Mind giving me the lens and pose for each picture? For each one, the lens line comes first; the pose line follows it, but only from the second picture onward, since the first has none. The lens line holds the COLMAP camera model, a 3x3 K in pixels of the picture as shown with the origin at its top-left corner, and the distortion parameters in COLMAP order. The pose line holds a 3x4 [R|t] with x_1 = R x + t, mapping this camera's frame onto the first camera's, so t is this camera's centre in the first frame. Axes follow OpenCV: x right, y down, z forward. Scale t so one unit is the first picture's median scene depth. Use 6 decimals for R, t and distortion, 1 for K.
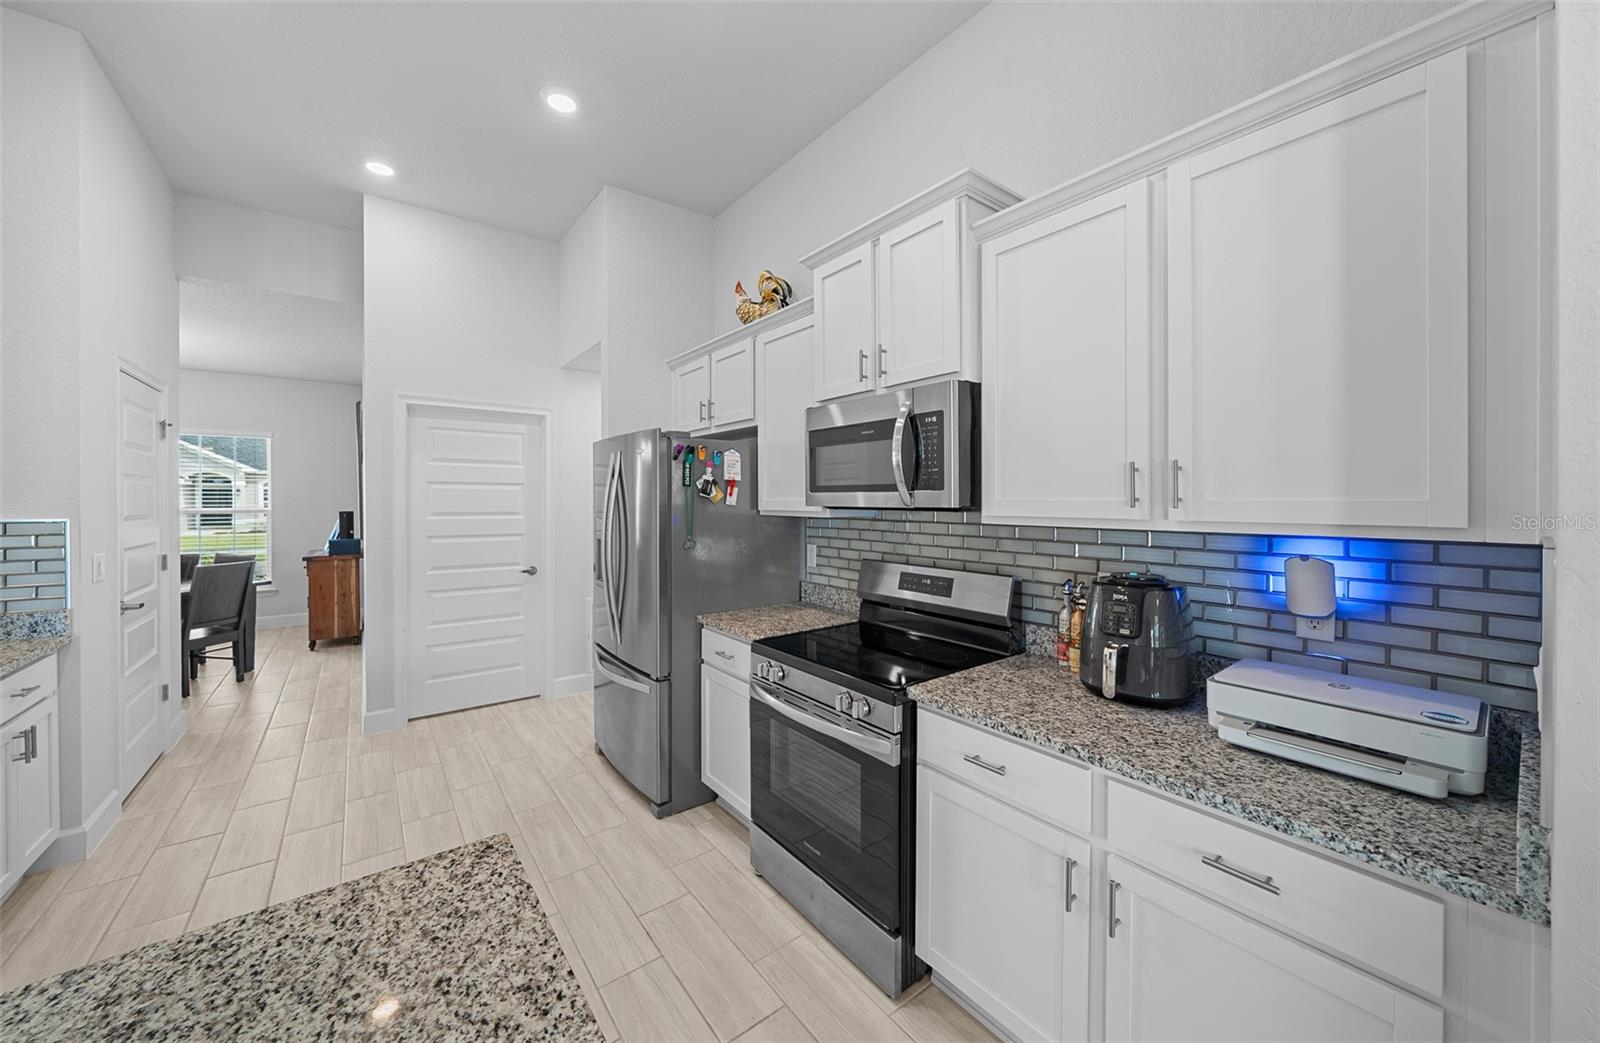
lens RADIAL K [[573.7, 0, 814.3], [0, 573.7, 499.8], [0, 0, 1]] dist [-0.004872, 0.000161]
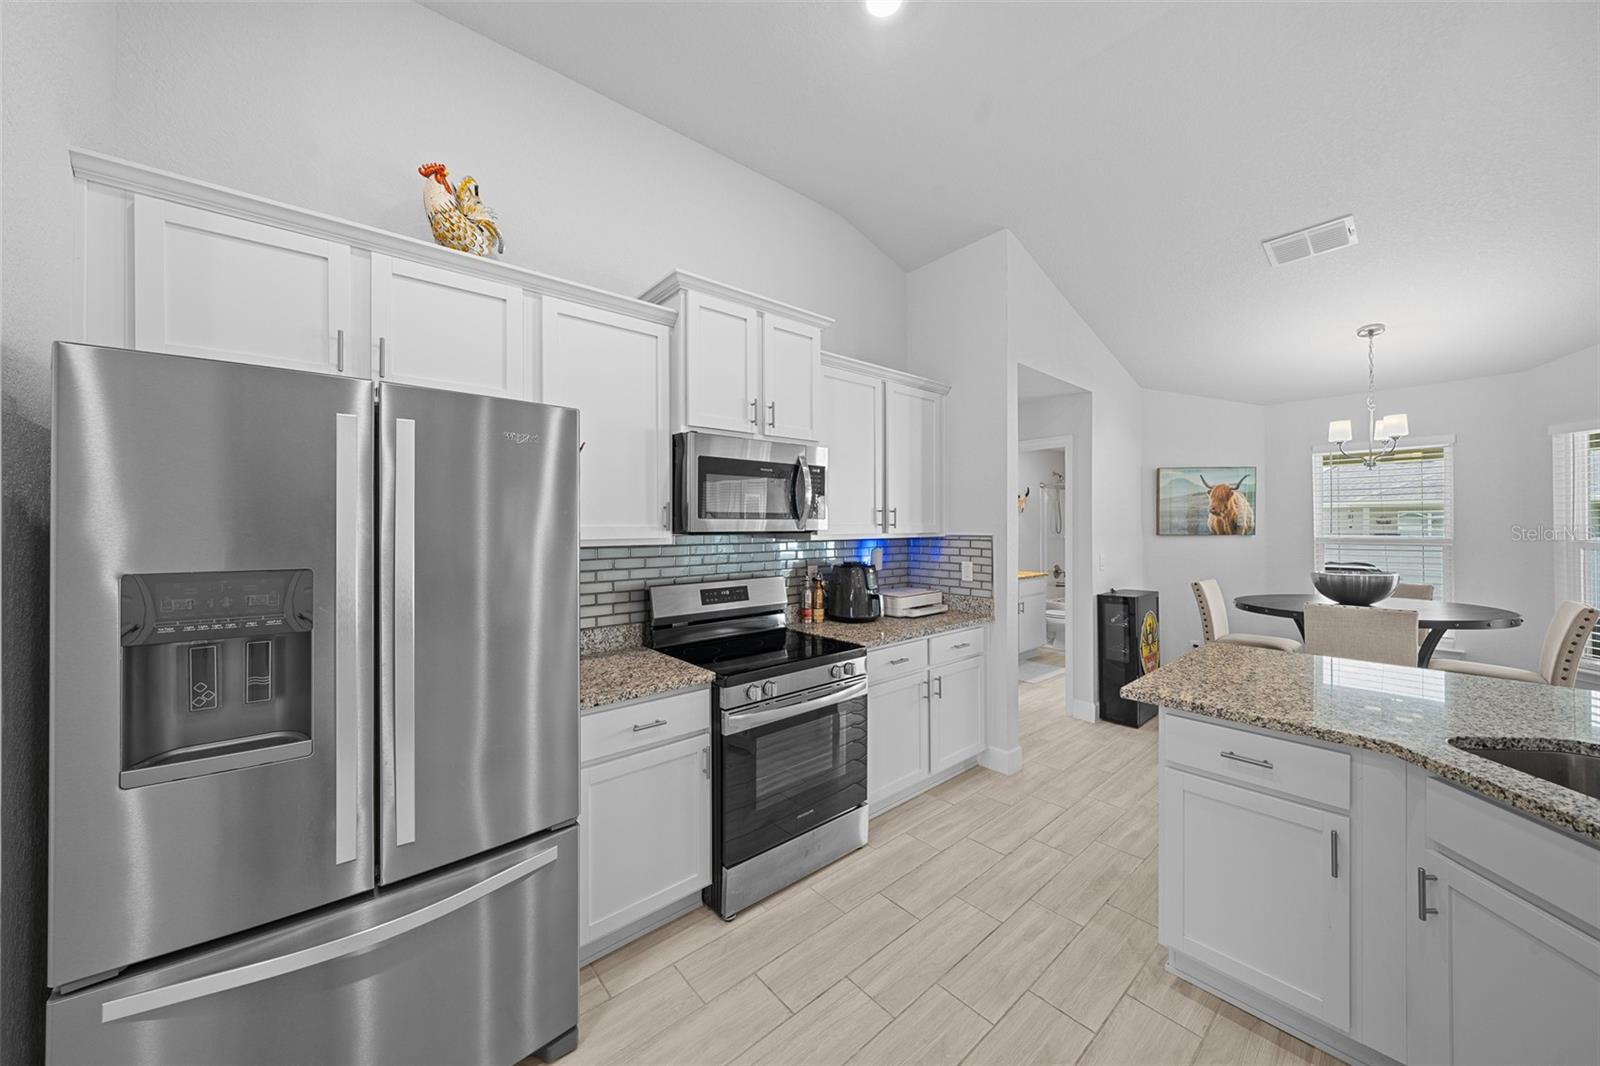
lens RADIAL K [[557.6, 0, 796.3], [0, 557.6, 522.3], [0, 0, 1]] dist [-0.005442, 0.000279]
pose [[-0.030869, 0.006331, 0.999503, -1.103553], [0.006197, 0.999962, -0.006142, 0.001190], [-0.999504, 0.006005, -0.030907, 0.982700]]
